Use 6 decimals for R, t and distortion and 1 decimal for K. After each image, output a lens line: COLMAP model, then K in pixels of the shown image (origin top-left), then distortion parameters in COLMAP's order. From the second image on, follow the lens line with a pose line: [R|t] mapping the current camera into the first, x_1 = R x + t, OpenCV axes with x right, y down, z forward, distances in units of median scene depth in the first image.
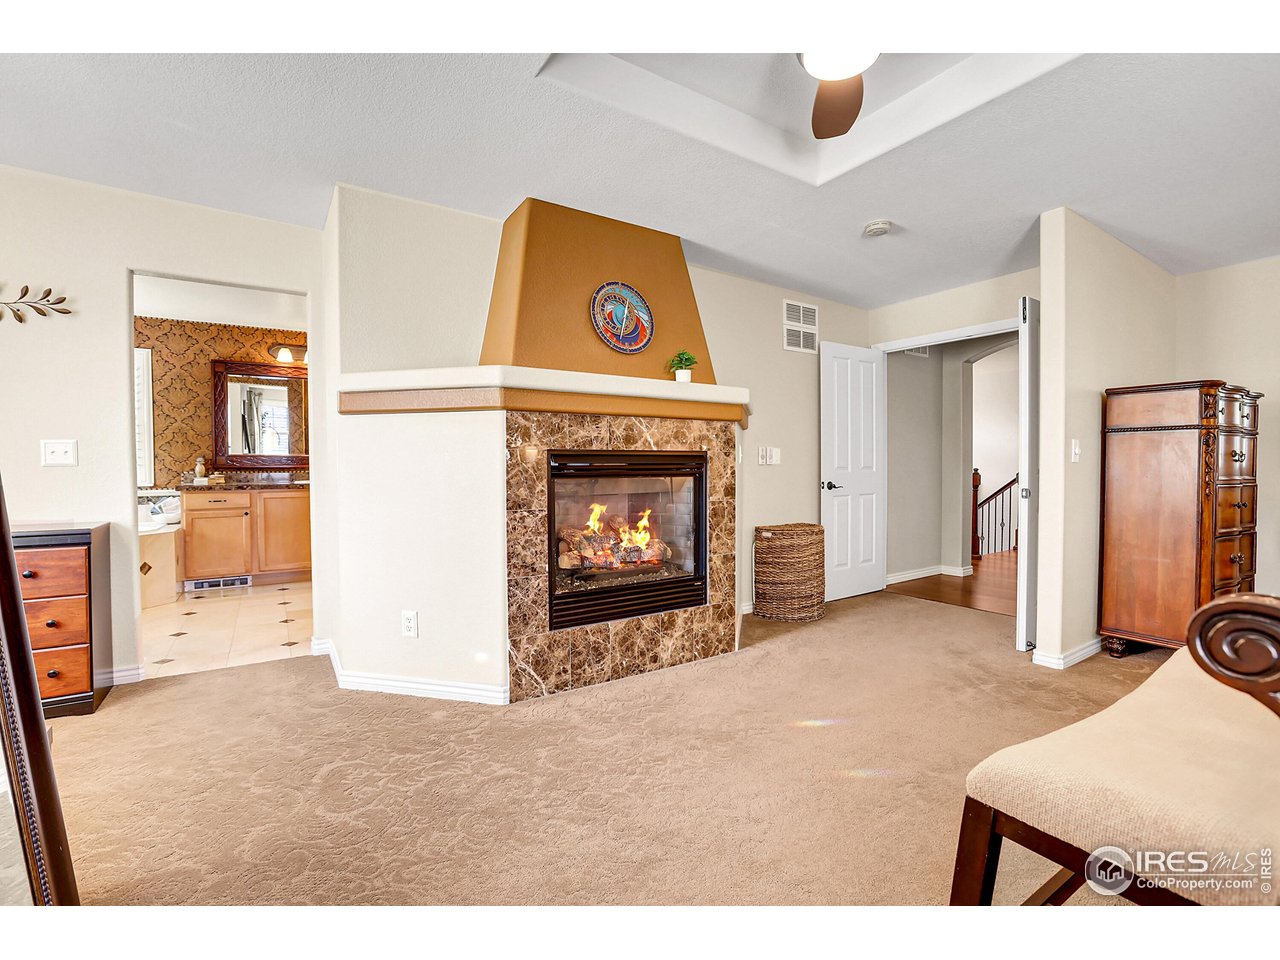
lens RADIAL K [[586.1, 0, 637.4], [0, 586.1, 479.0], [0, 0, 1]] dist [-0.018392, 0.000591]
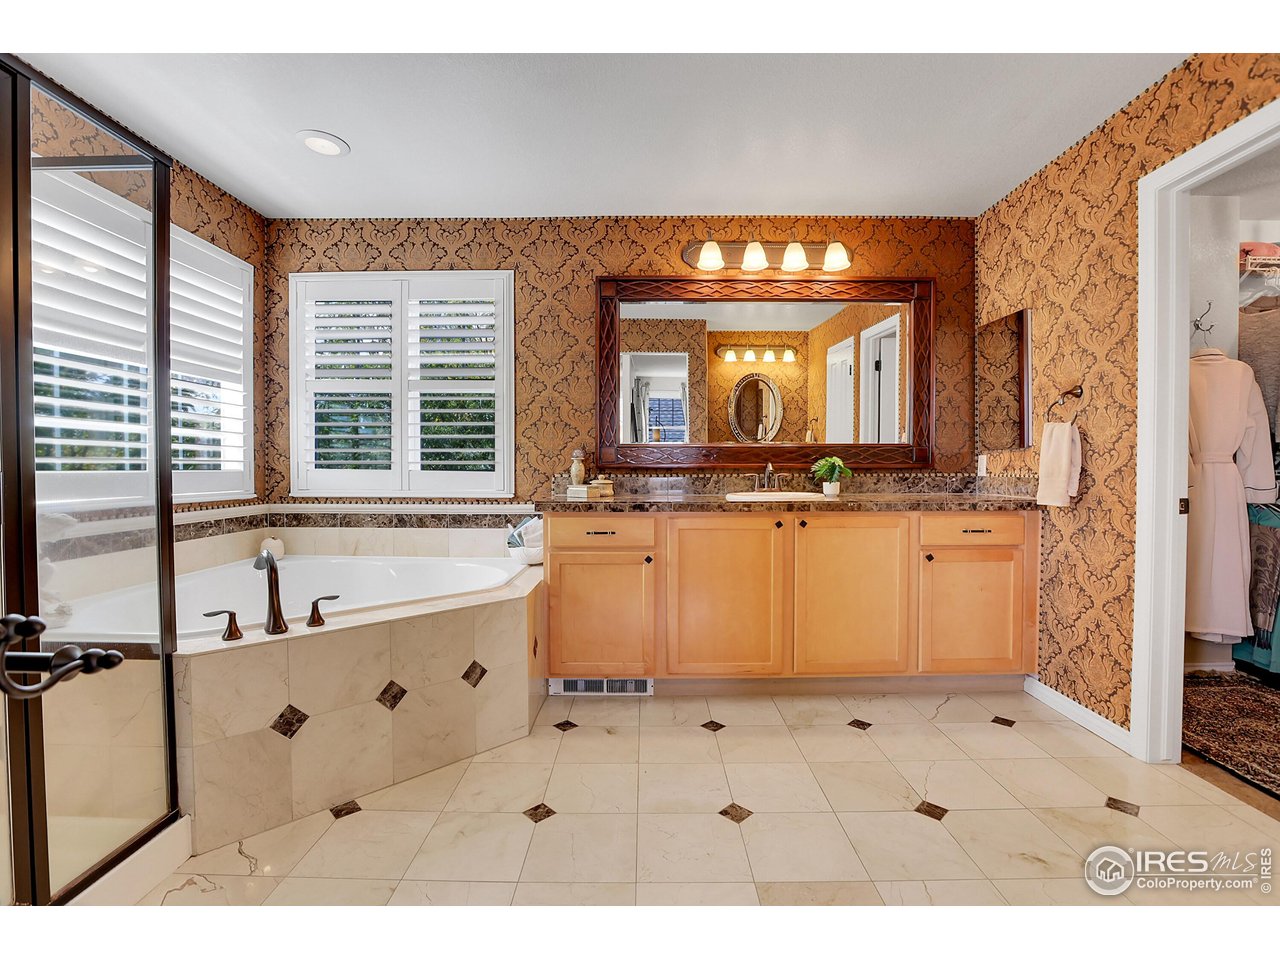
lens RADIAL K [[586.1, 0, 640.2], [0, 586.1, 485.5], [0, 0, 1]] dist [-0.018392, 0.000591]
pose [[0.842722, 0.018810, -0.538020, -0.392758], [-0.015197, 0.999822, 0.011151, -0.008952], [0.538135, -0.001221, 0.842858, 0.549140]]
